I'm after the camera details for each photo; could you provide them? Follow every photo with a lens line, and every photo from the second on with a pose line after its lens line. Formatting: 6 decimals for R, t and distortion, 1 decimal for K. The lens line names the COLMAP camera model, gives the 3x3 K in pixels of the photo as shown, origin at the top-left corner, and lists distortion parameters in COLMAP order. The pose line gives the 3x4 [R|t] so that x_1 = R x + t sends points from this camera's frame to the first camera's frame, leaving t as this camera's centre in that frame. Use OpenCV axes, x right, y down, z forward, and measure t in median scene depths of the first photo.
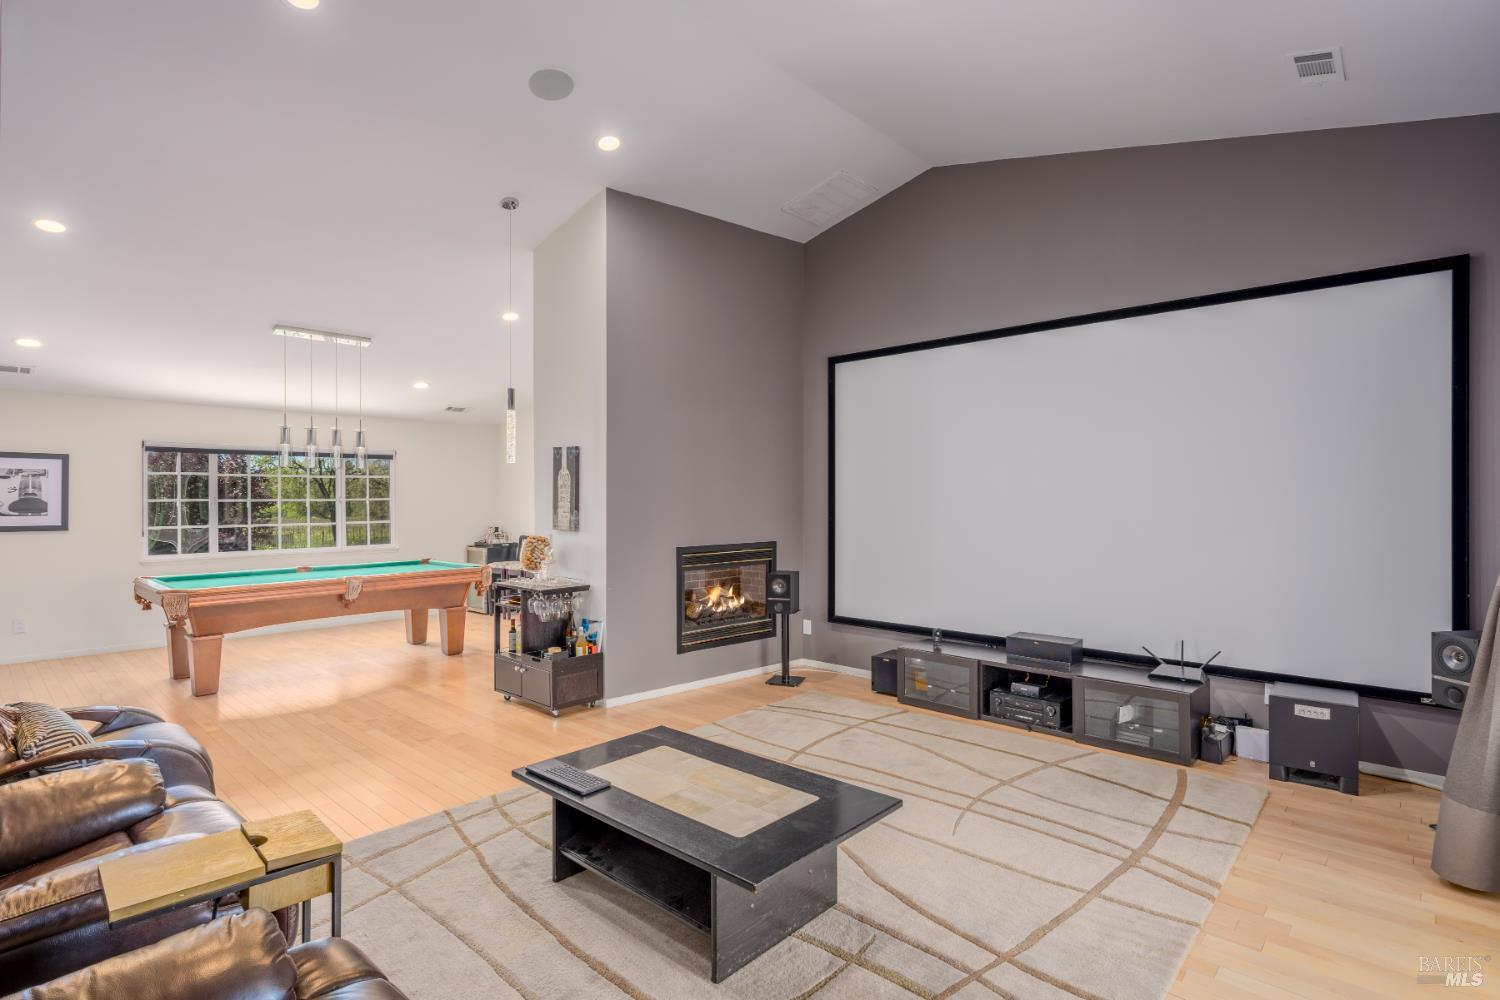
lens RADIAL K [[731.4, 0, 750.0], [0, 731.4, 500.0], [0, 0, 1]] dist [-0.000916, -0.000028]
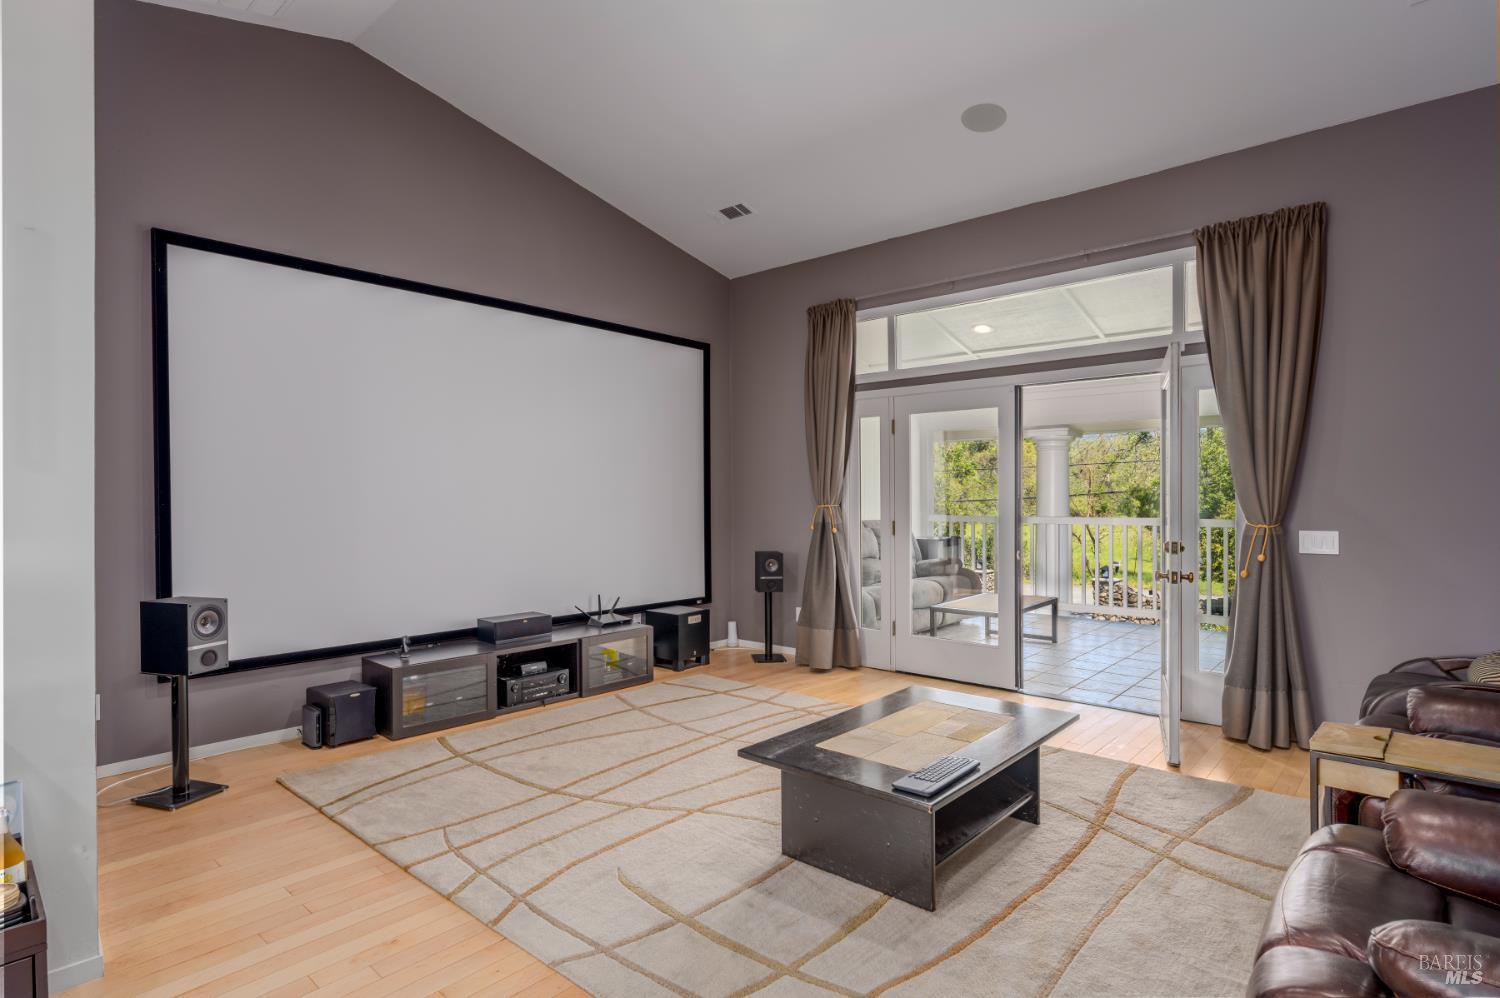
lens RADIAL K [[790.4, 0, 750.0], [0, 790.4, 499.0], [0, 0, 1]] dist [0.000938, 0.000520]
pose [[-0.023520, -0.007664, 0.999694, -0.952325], [-0.005405, 0.999957, 0.007539, 0.021919], [-0.999709, -0.005226, -0.023561, 0.967298]]
